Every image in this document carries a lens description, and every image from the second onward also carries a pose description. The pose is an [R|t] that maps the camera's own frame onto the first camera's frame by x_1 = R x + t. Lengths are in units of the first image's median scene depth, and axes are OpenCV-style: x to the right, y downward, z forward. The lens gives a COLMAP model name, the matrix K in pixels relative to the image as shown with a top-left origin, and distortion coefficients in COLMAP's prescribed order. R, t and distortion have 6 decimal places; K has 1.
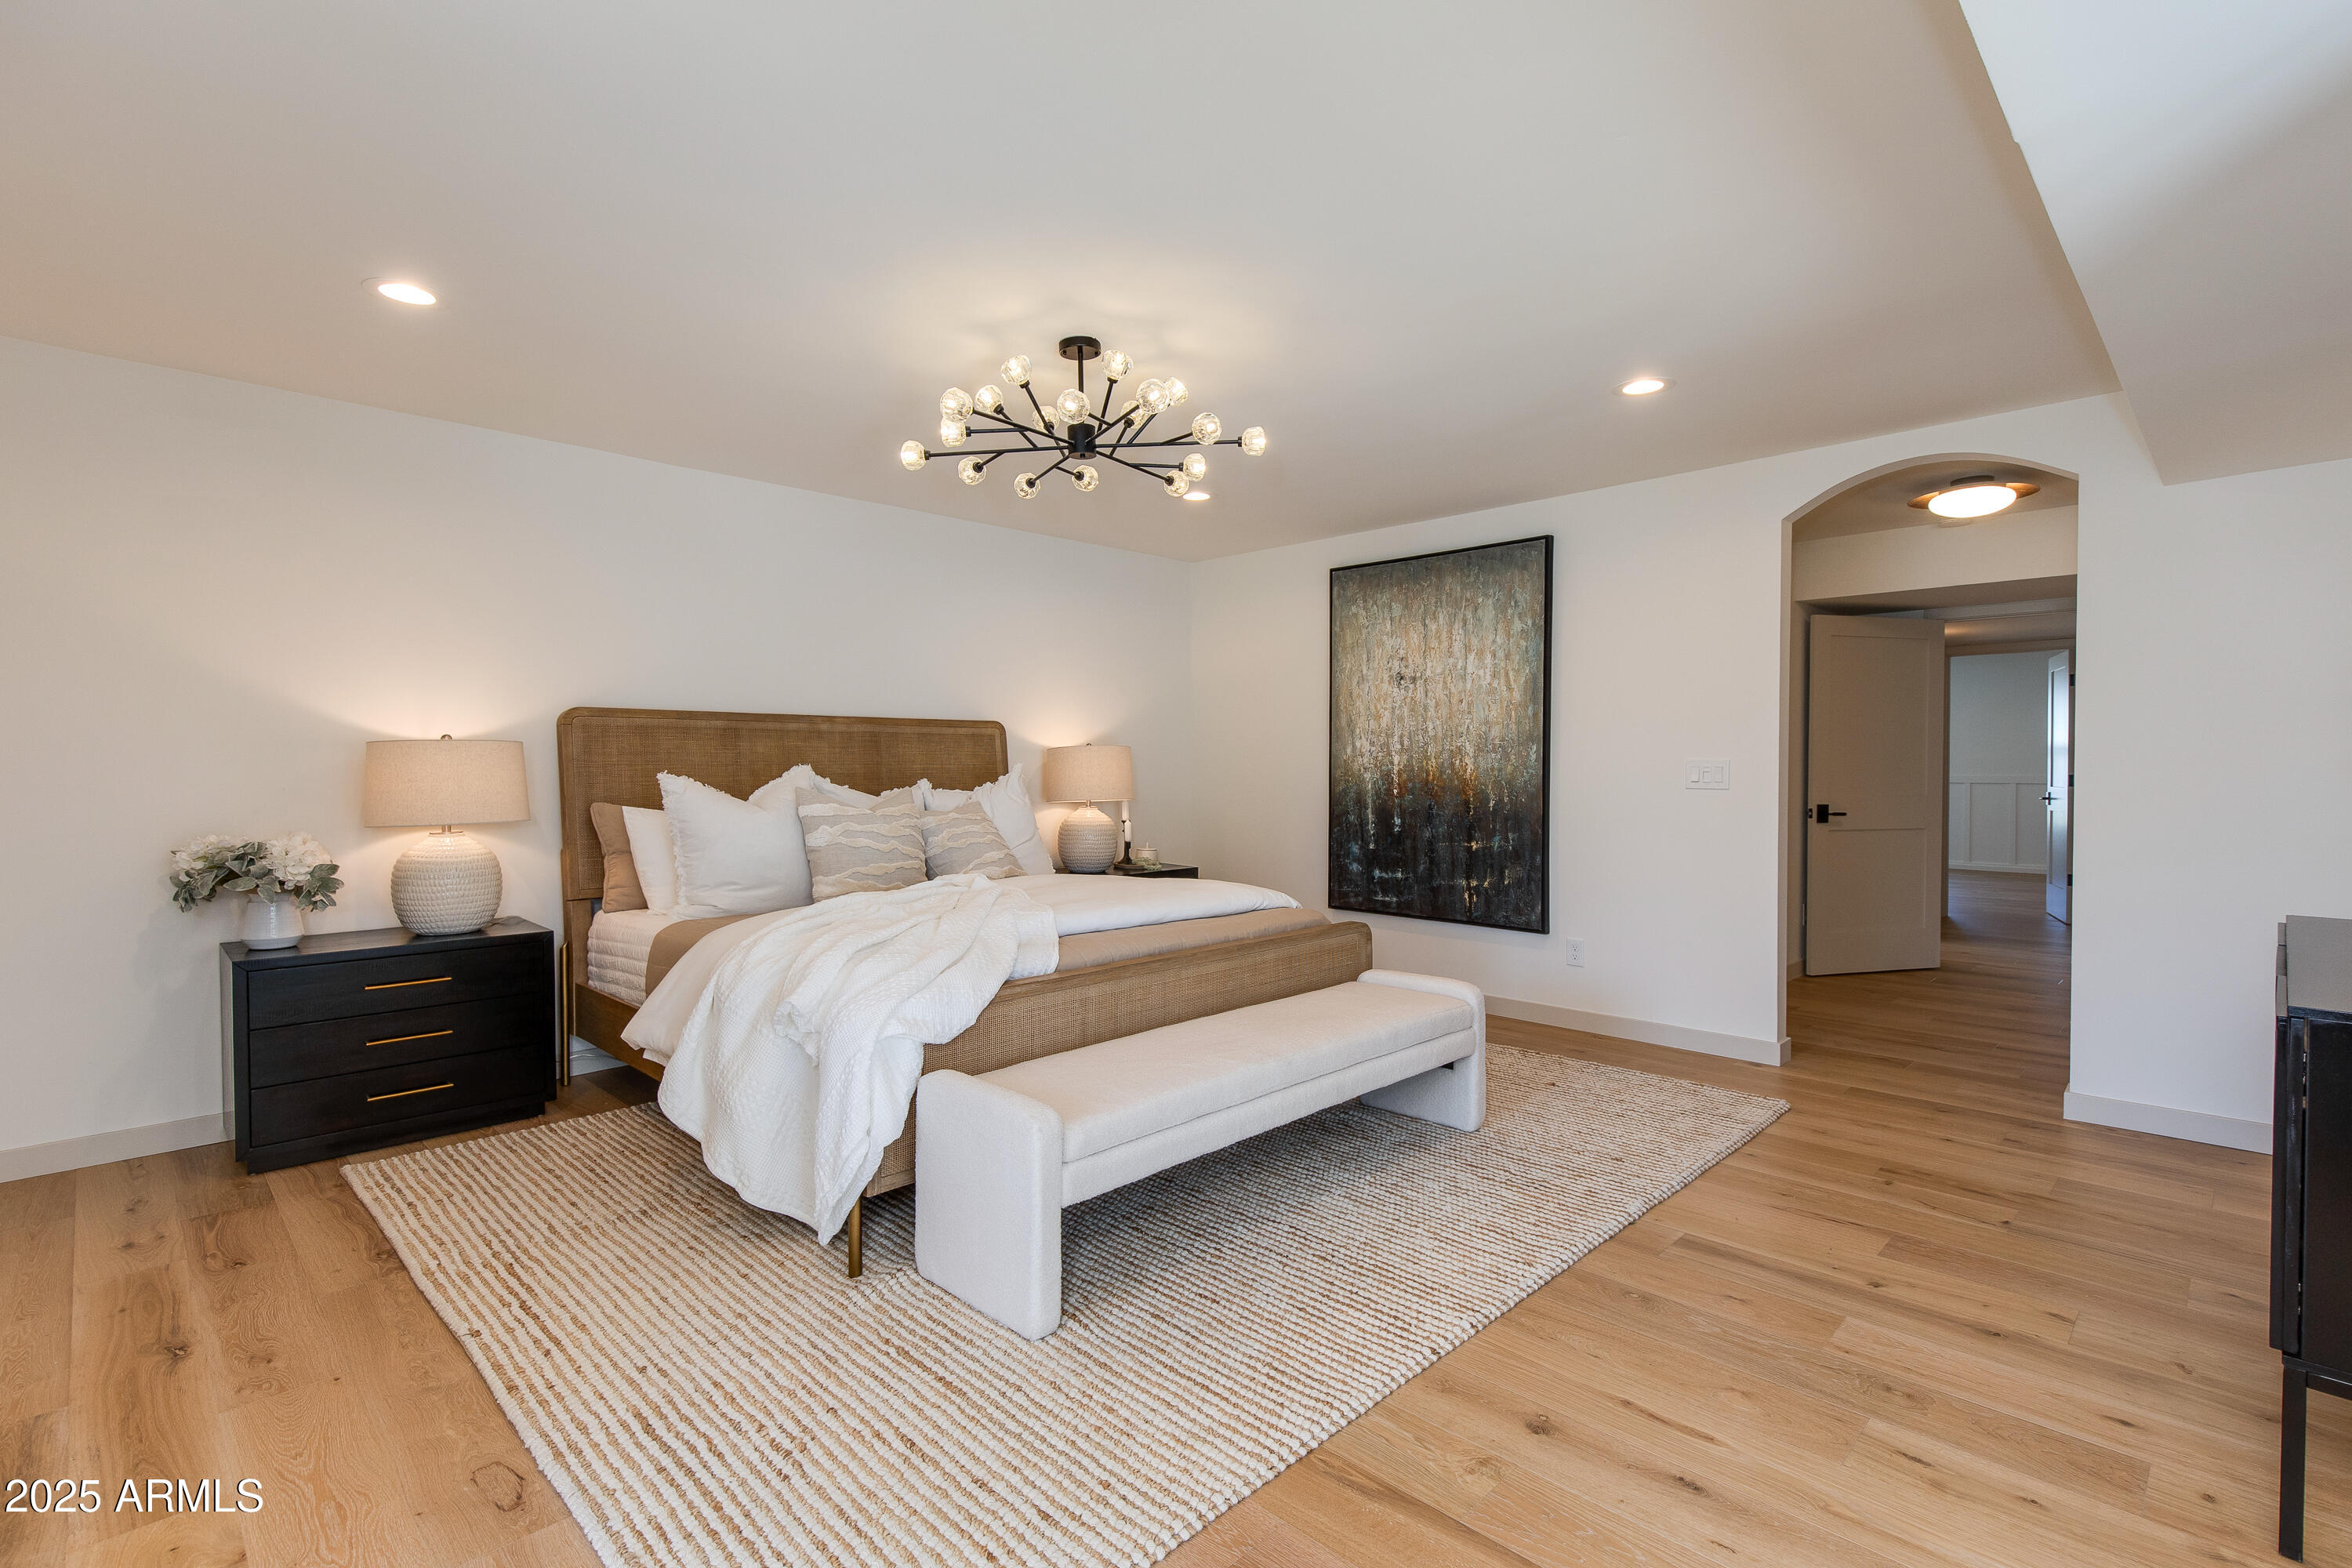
lens RADIAL K [[1061.4, 0, 1176.0], [0, 1061.4, 784.0], [0, 0, 1]] dist [0.009440, 0.000206]
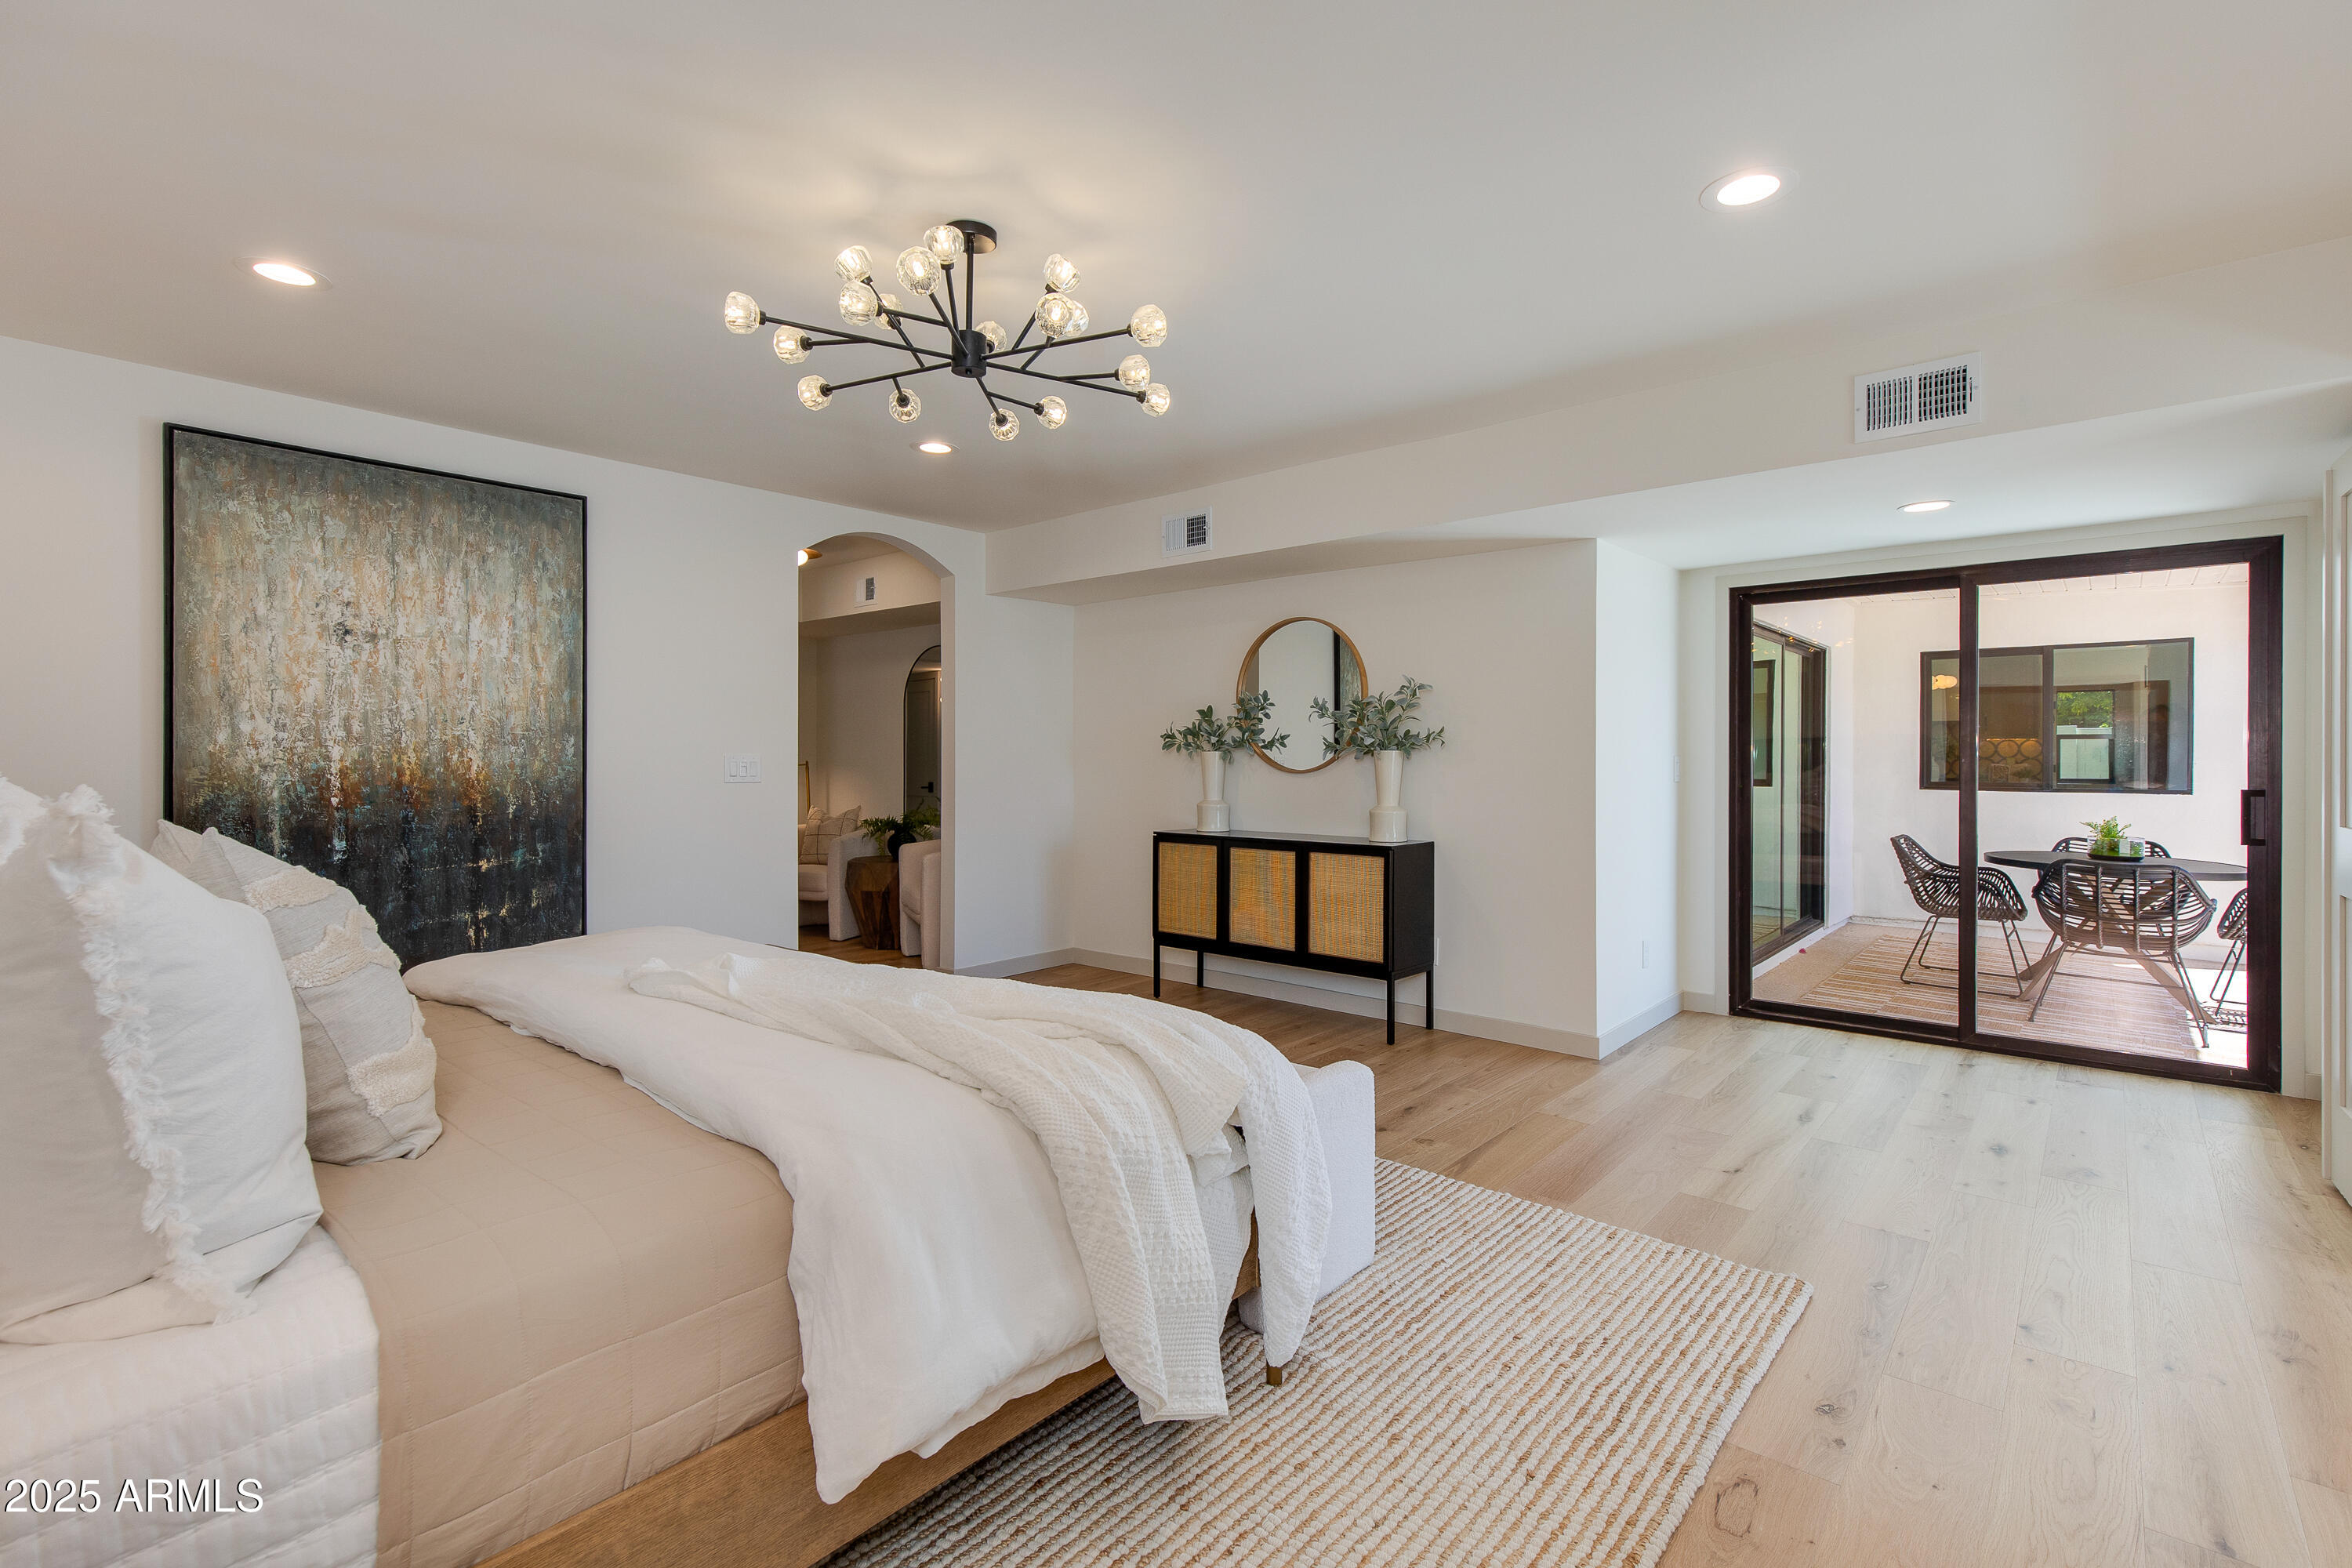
lens RADIAL K [[1118.2, 0, 1180.2], [0, 1118.2, 760.9], [0, 0, 1]] dist [0.004984, 0.000338]
pose [[-0.083237, -0.000969, 0.996529, -0.567291], [0.019018, 0.999816, 0.002560, -0.010041], [-0.996348, 0.019165, -0.083203, 0.557911]]
